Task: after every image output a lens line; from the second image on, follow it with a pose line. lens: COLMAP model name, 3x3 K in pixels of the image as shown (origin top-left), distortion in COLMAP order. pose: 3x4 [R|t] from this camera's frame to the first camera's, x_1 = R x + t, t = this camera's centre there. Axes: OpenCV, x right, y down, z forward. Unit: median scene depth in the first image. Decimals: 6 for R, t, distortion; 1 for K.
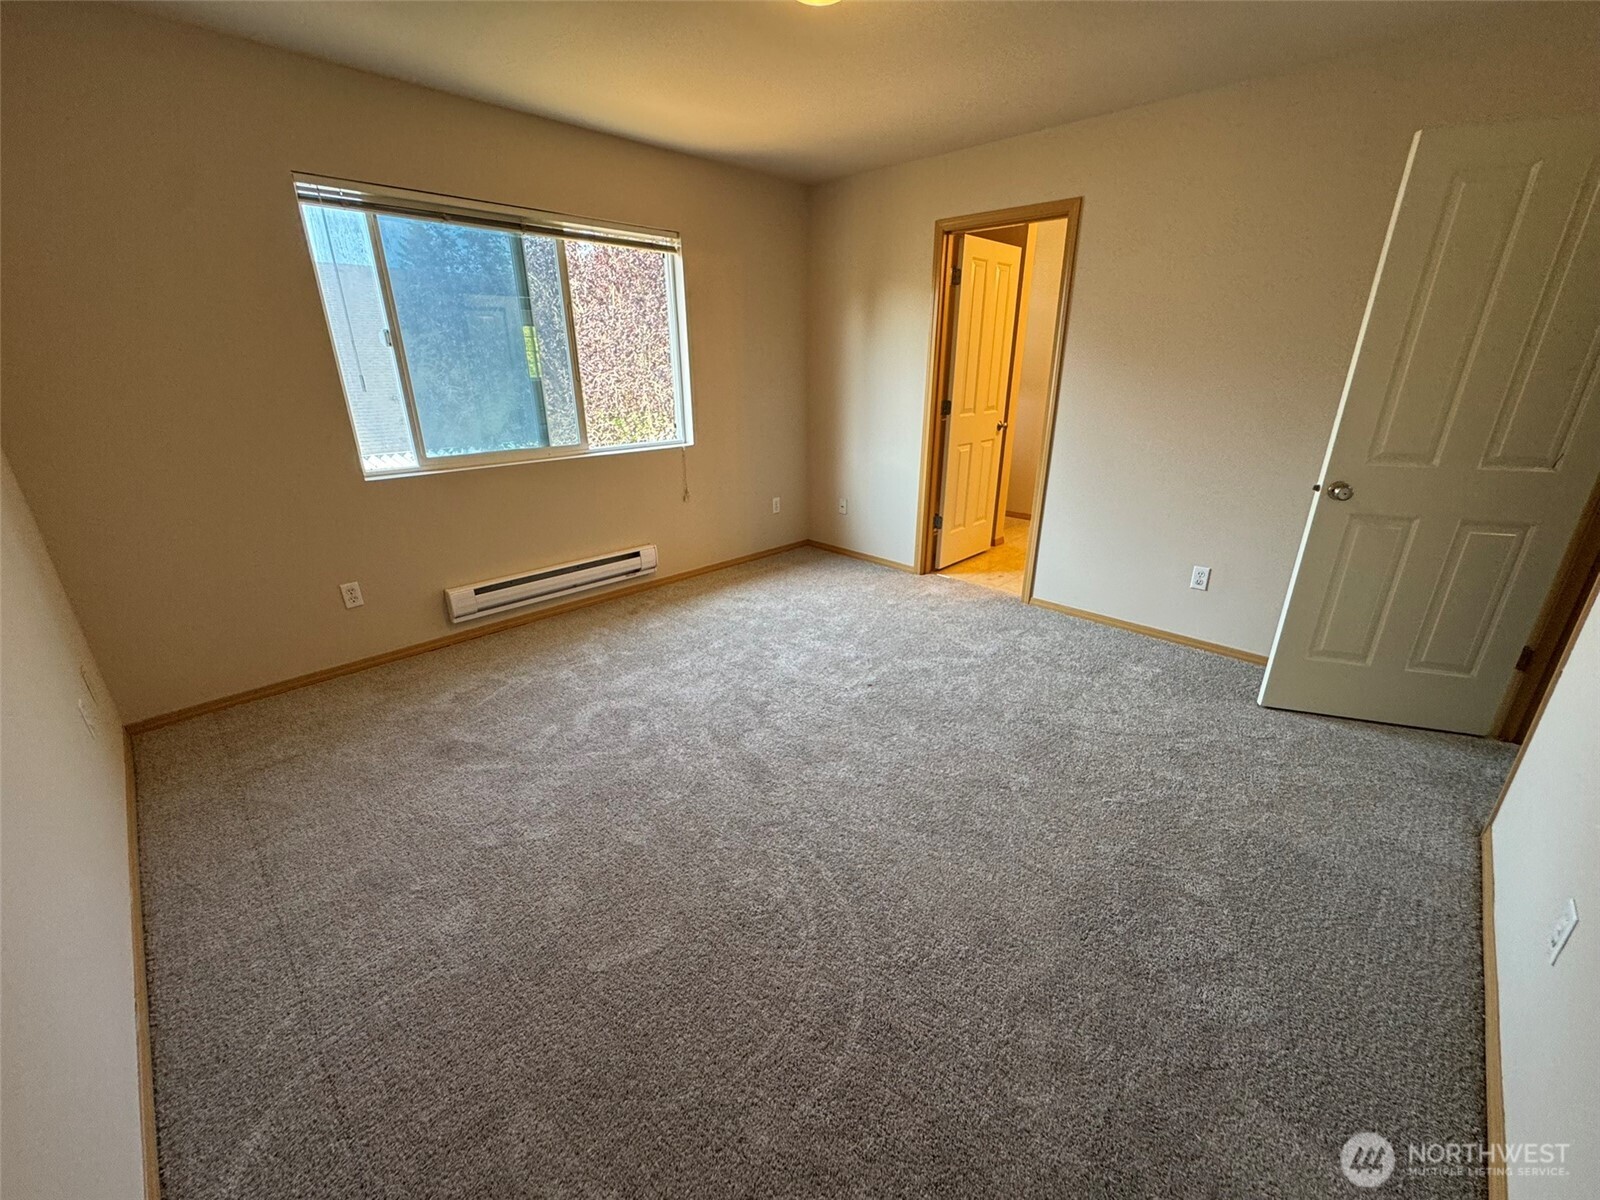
lens RADIAL K [[641.4, 0, 810.5], [0, 641.4, 587.9], [0, 0, 1]] dist [-0.007887, 0.001931]
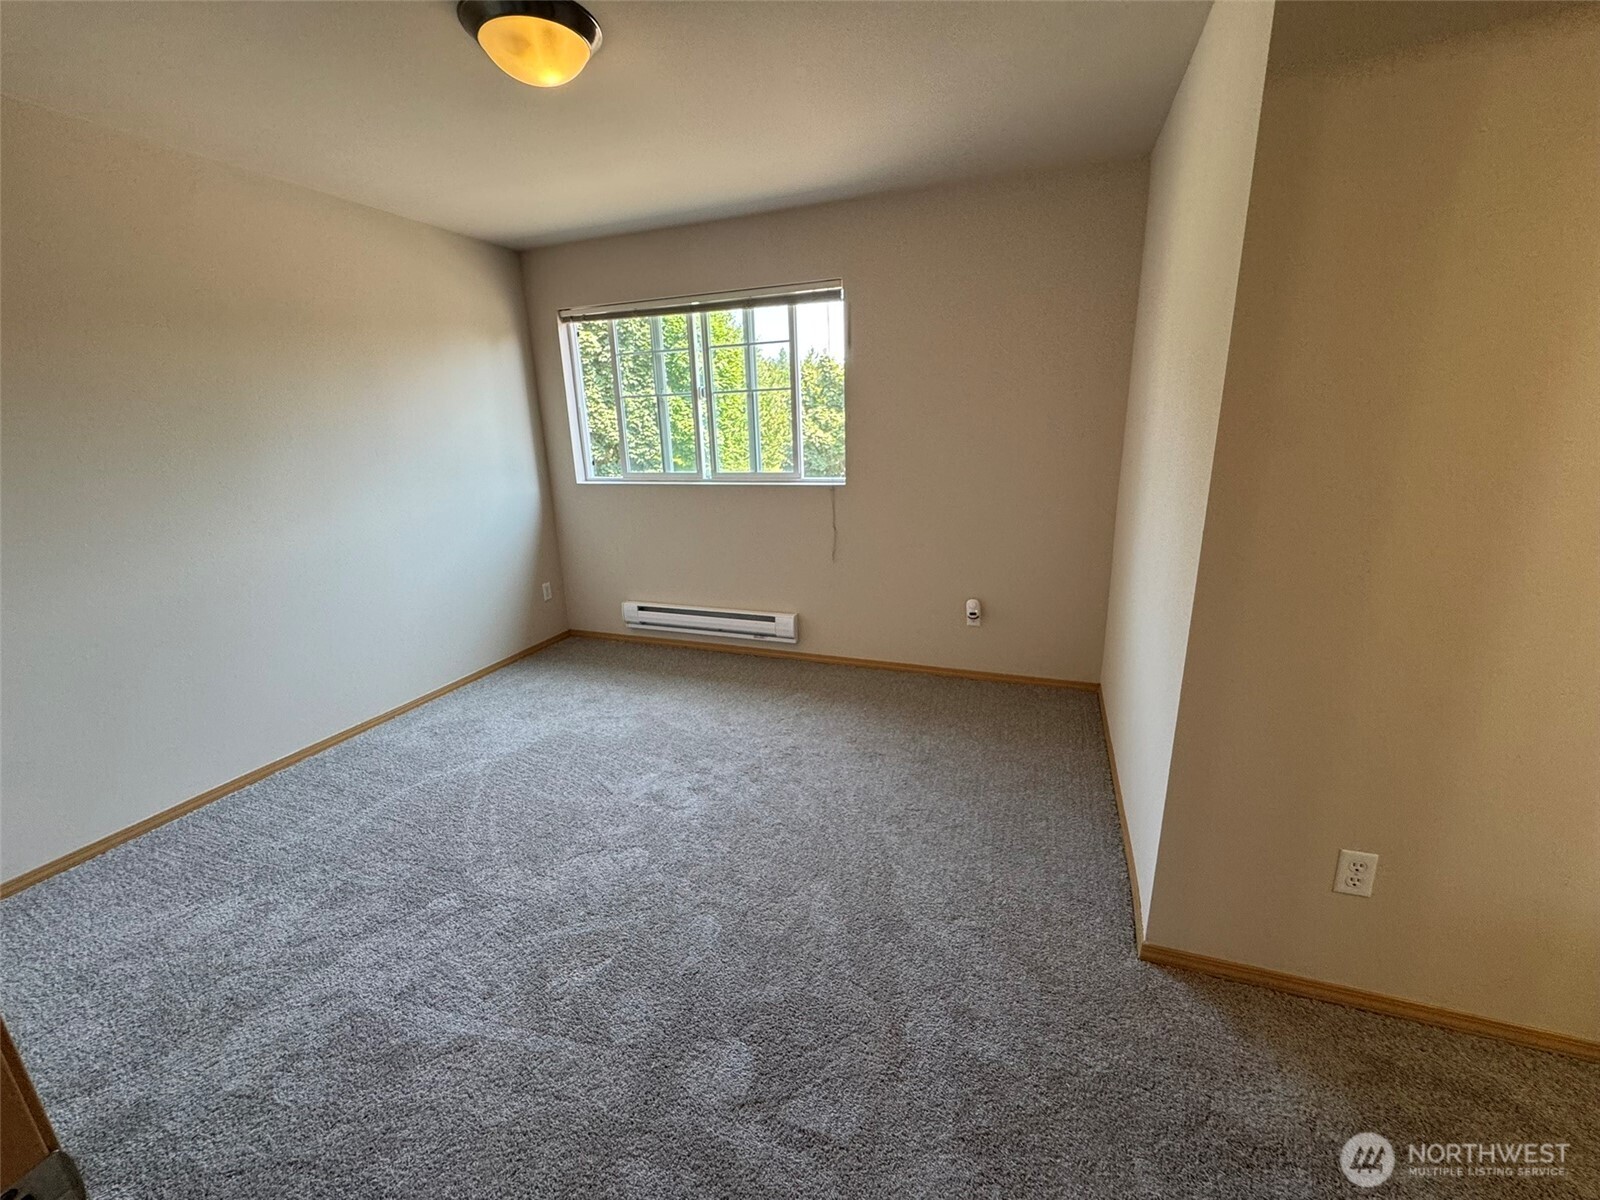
lens RADIAL K [[641.4, 0, 798.8], [0, 641.4, 594.7], [0, 0, 1]] dist [-0.007887, 0.001931]
pose [[0.418995, 0.221208, -0.880631, 0.631379], [-0.280166, 0.954043, 0.106348, -0.216714], [0.863684, 0.202163, 0.461714, 0.633246]]
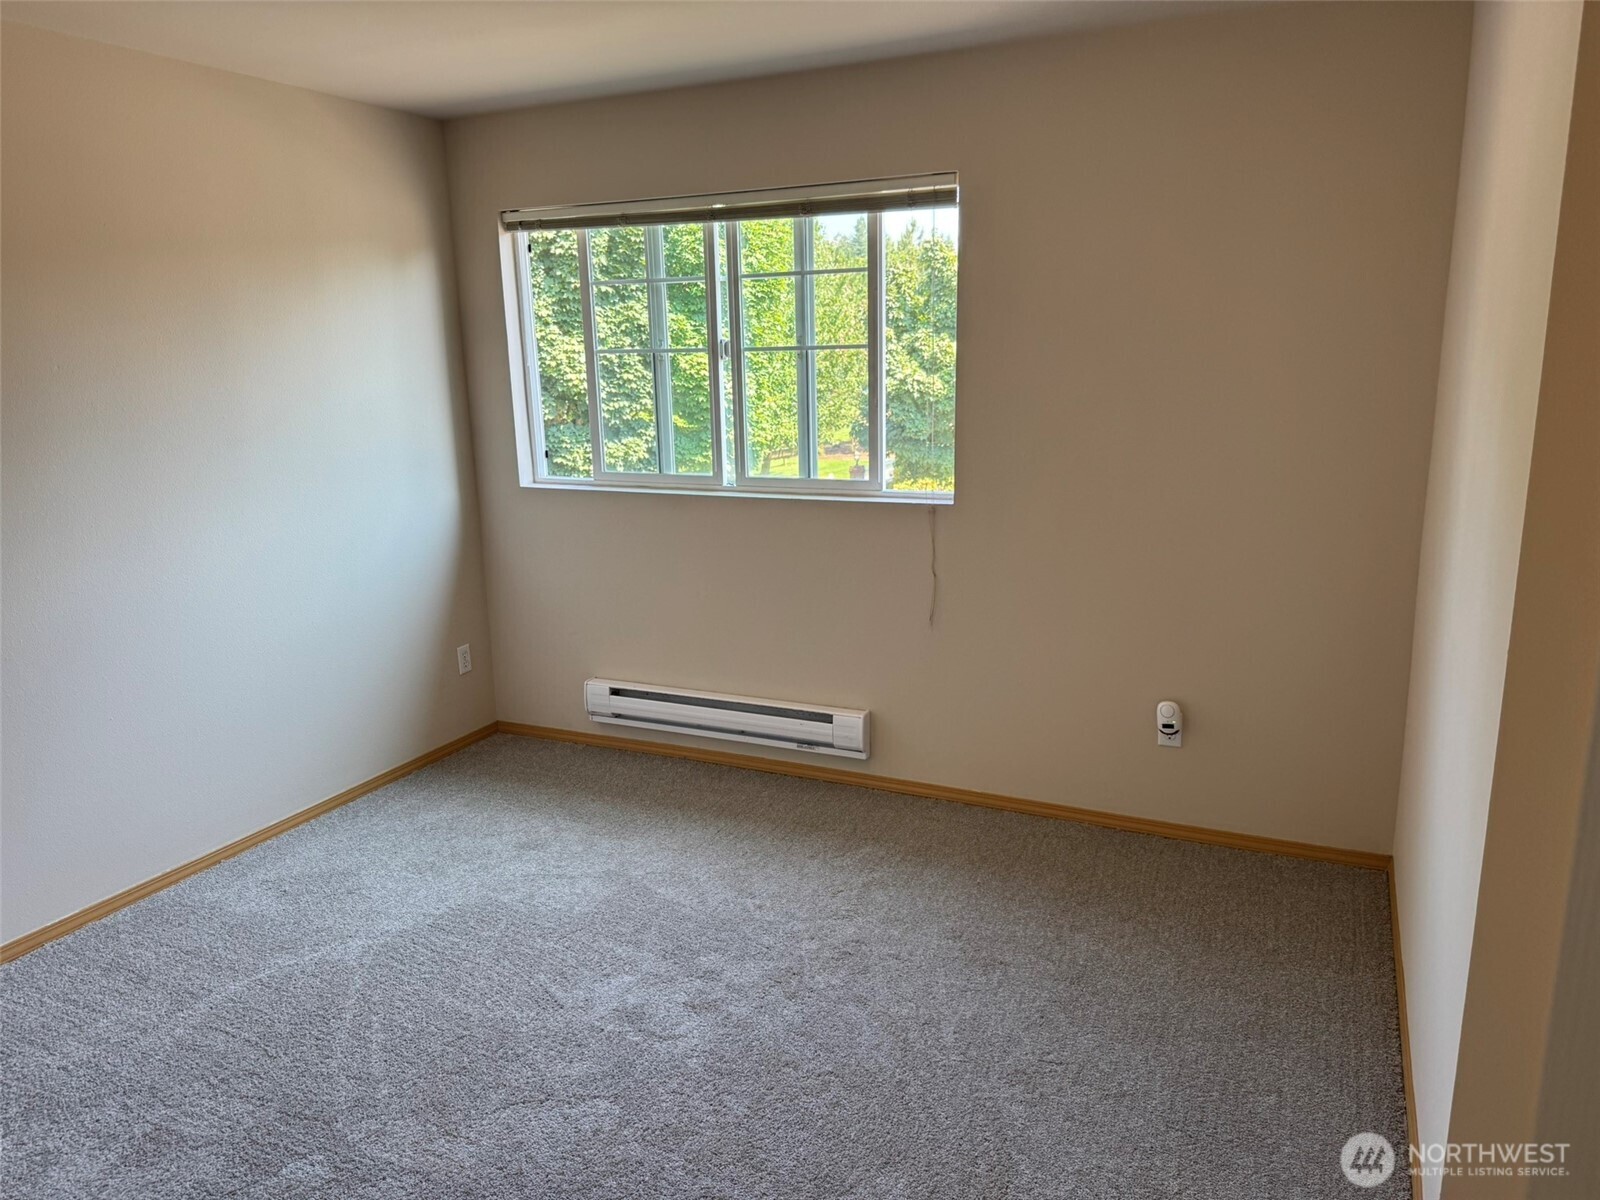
lens RADIAL K [[1127.4, 0, 789.5], [0, 1127.4, 588.8], [0, 0, 1]] dist [0.069017, -0.099614]
pose [[0.341587, 0.185293, -0.921404, 0.689147], [-0.297754, 0.951208, 0.080901, -0.255428], [0.891437, 0.246717, 0.380093, 0.598227]]
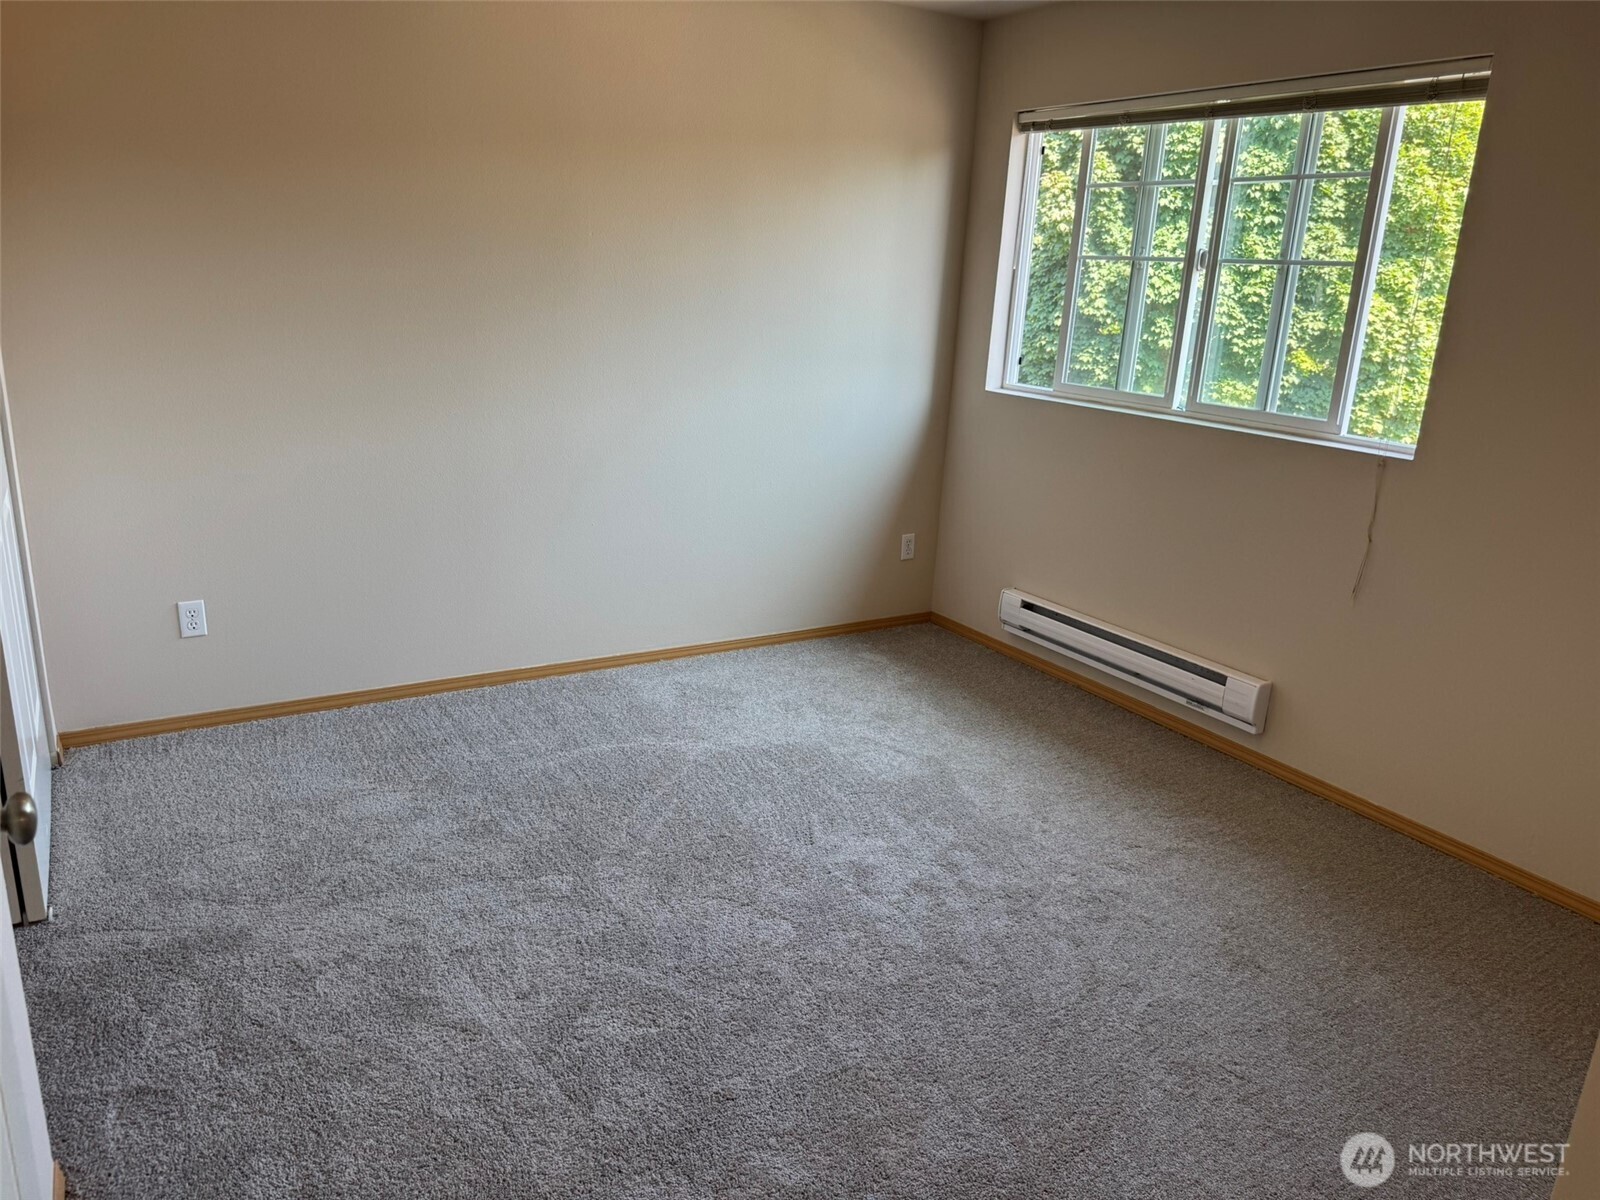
lens RADIAL K [[1127.4, 0, 793.4], [0, 1127.4, 591.9], [0, 0, 1]] dist [0.069017, -0.099614]
pose [[-0.225680, 0.251081, -0.941290, 0.722545], [-0.379874, 0.867054, 0.322357, -0.303891], [0.897087, 0.430321, -0.100297, 0.809709]]
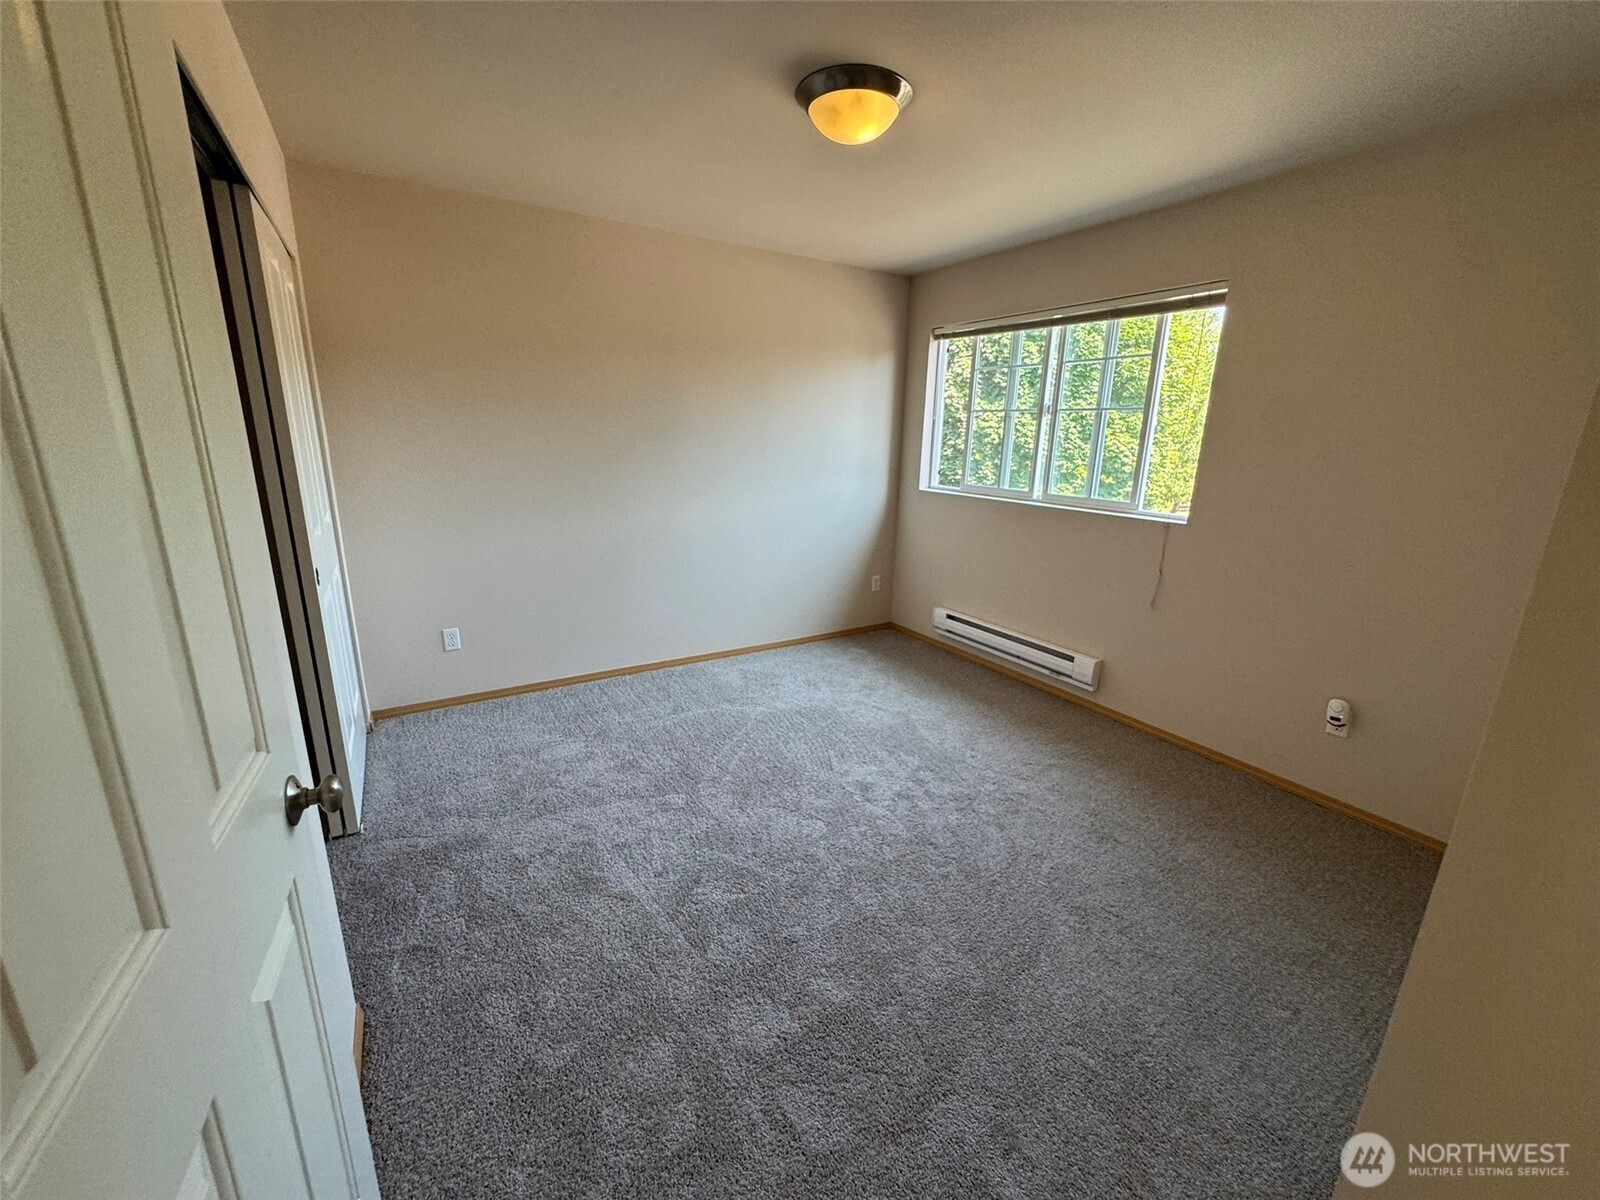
lens RADIAL K [[641.4, 0, 797.5], [0, 641.4, 592.7], [0, 0, 1]] dist [-0.007887, 0.001931]
pose [[-0.217900, 0.230653, -0.948324, 0.667091], [-0.356131, 0.885882, 0.297295, -0.279030], [0.908675, 0.402509, -0.110891, 0.781592]]
